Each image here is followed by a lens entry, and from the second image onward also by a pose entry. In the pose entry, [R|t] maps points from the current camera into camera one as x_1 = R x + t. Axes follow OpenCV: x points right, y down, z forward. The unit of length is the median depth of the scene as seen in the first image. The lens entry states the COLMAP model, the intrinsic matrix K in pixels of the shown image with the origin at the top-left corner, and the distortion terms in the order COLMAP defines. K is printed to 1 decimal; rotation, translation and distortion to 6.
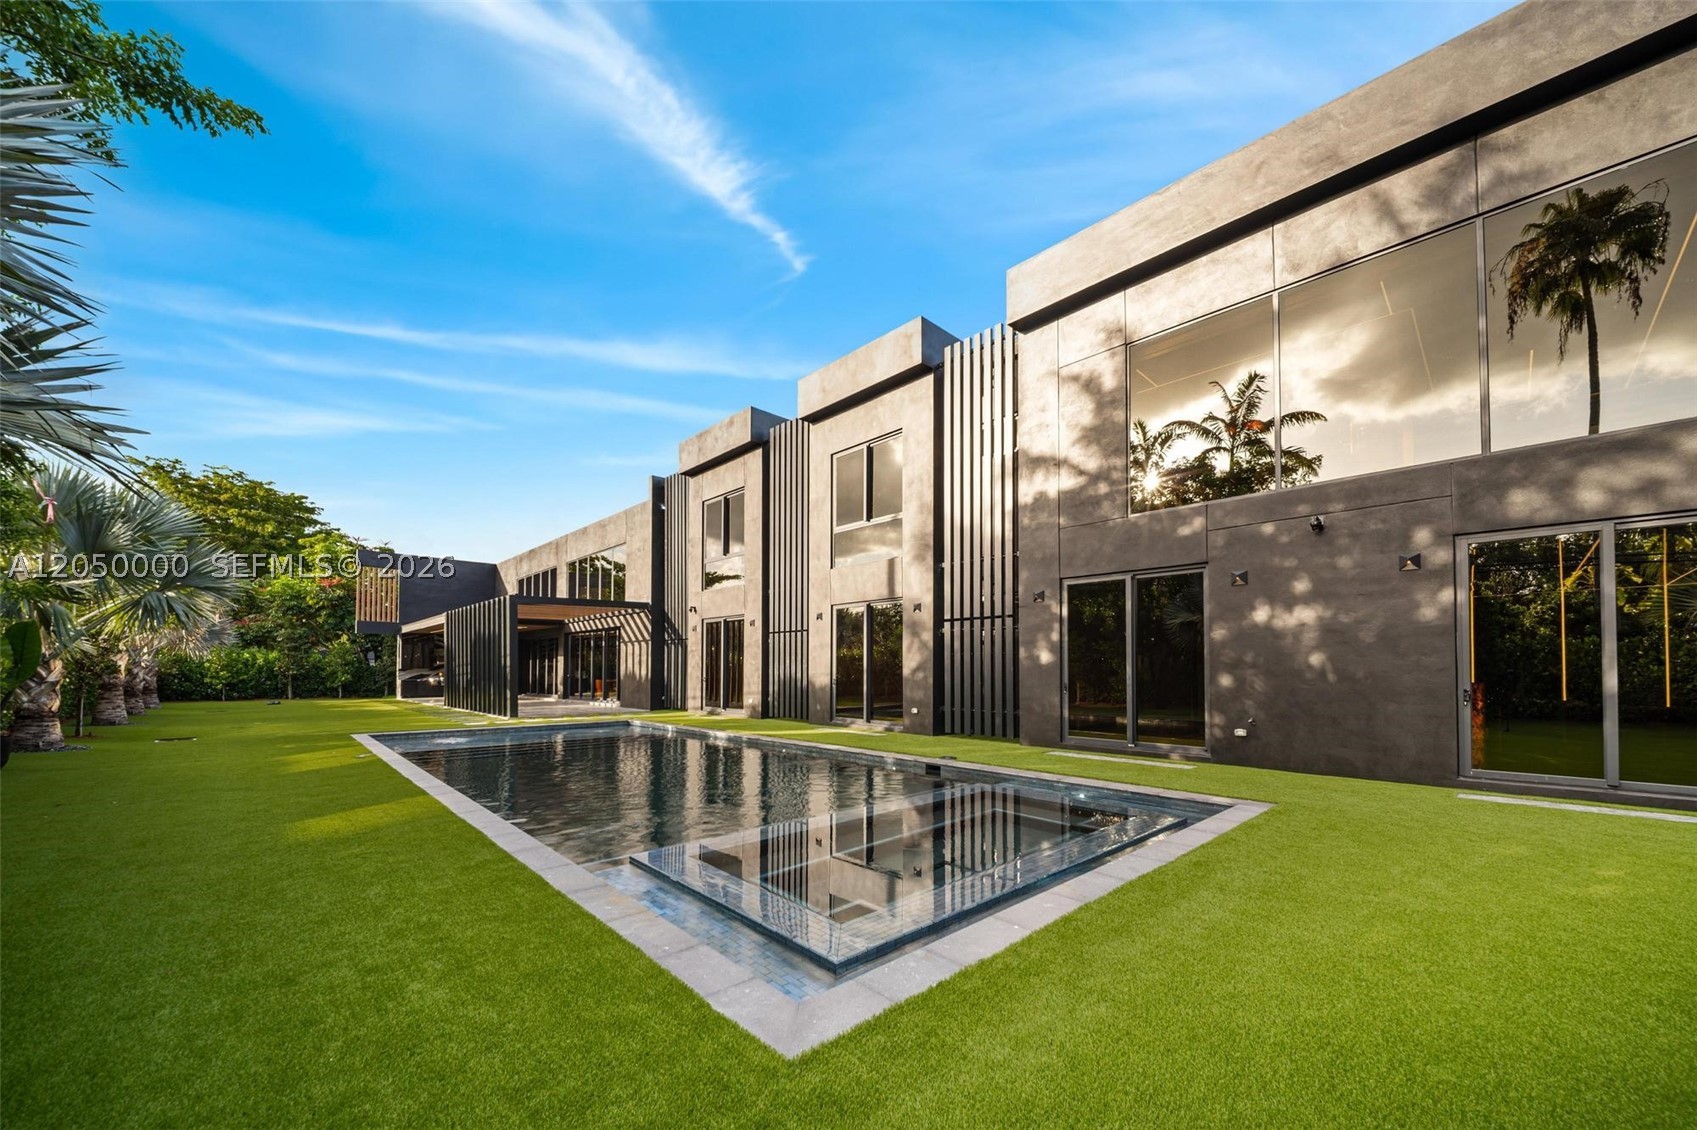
lens RADIAL K [[614.2, 0, 856.9], [0, 614.2, 652.0], [0, 0, 1]] dist [-0.006242, -0.001607]
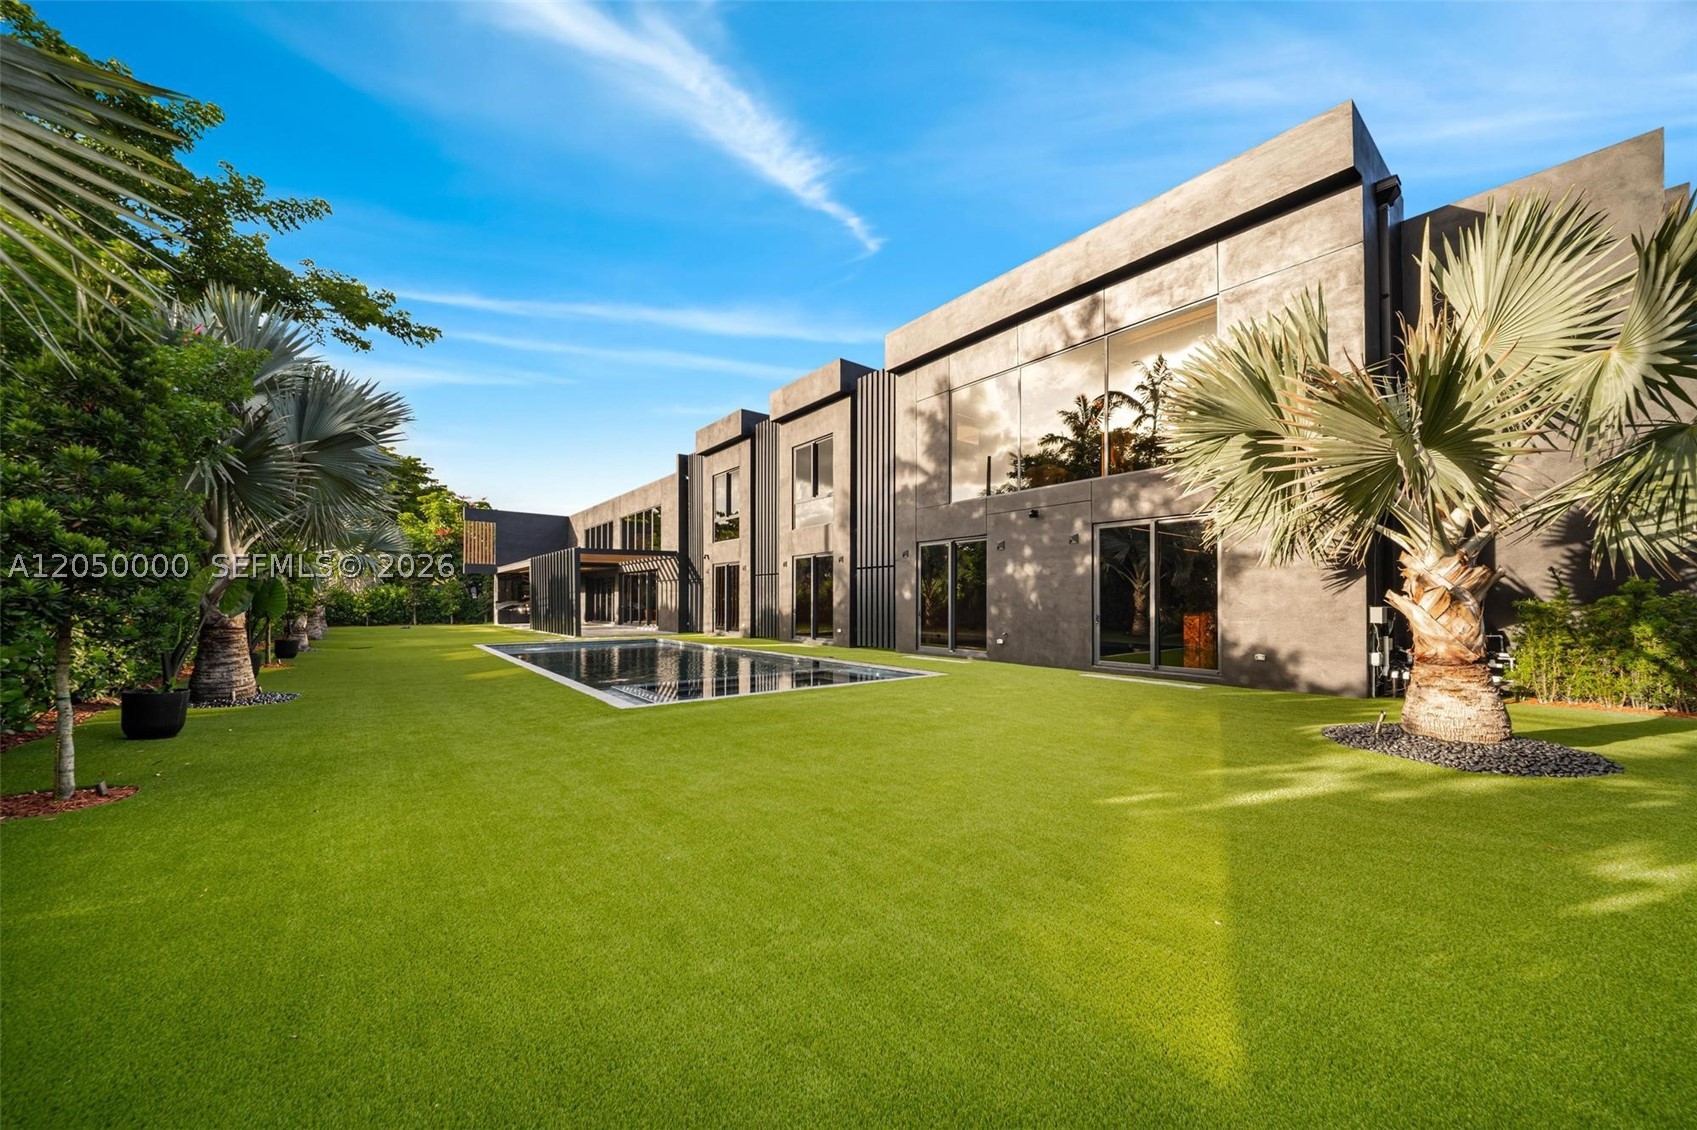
lens RADIAL K [[614.2, 0, 867.7], [0, 614.2, 595.3], [0, 0, 1]] dist [-0.006242, -0.001607]
pose [[0.996130, -0.000741, -0.087884, 0.243049], [0.002485, 0.999802, 0.019730, -0.013925], [0.087851, -0.019872, 0.995935, -0.365918]]
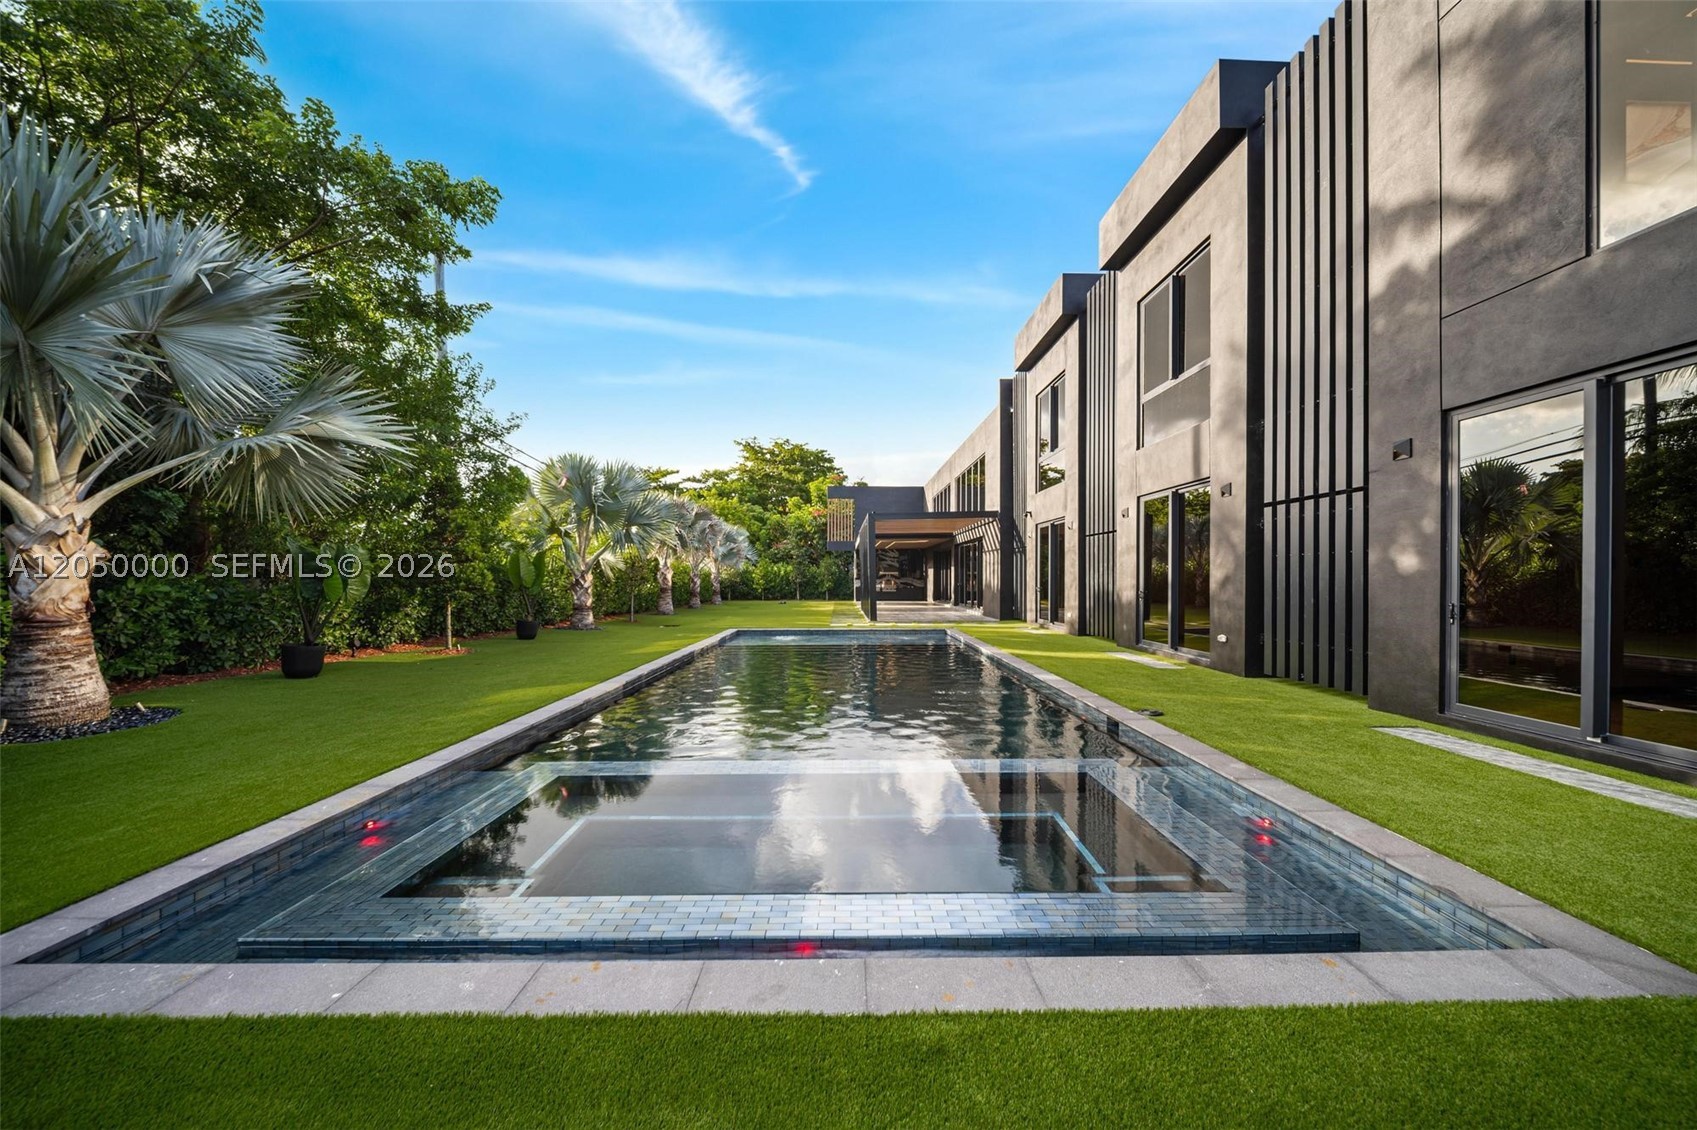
lens RADIAL K [[614.2, 0, 863.3], [0, 614.2, 583.4], [0, 0, 1]] dist [-0.006242, -0.001607]
pose [[0.729786, 0.003959, -0.683664, 0.230592], [0.022248, 0.999316, 0.029535, 0.002426], [0.683313, -0.036764, 0.729199, 0.177397]]
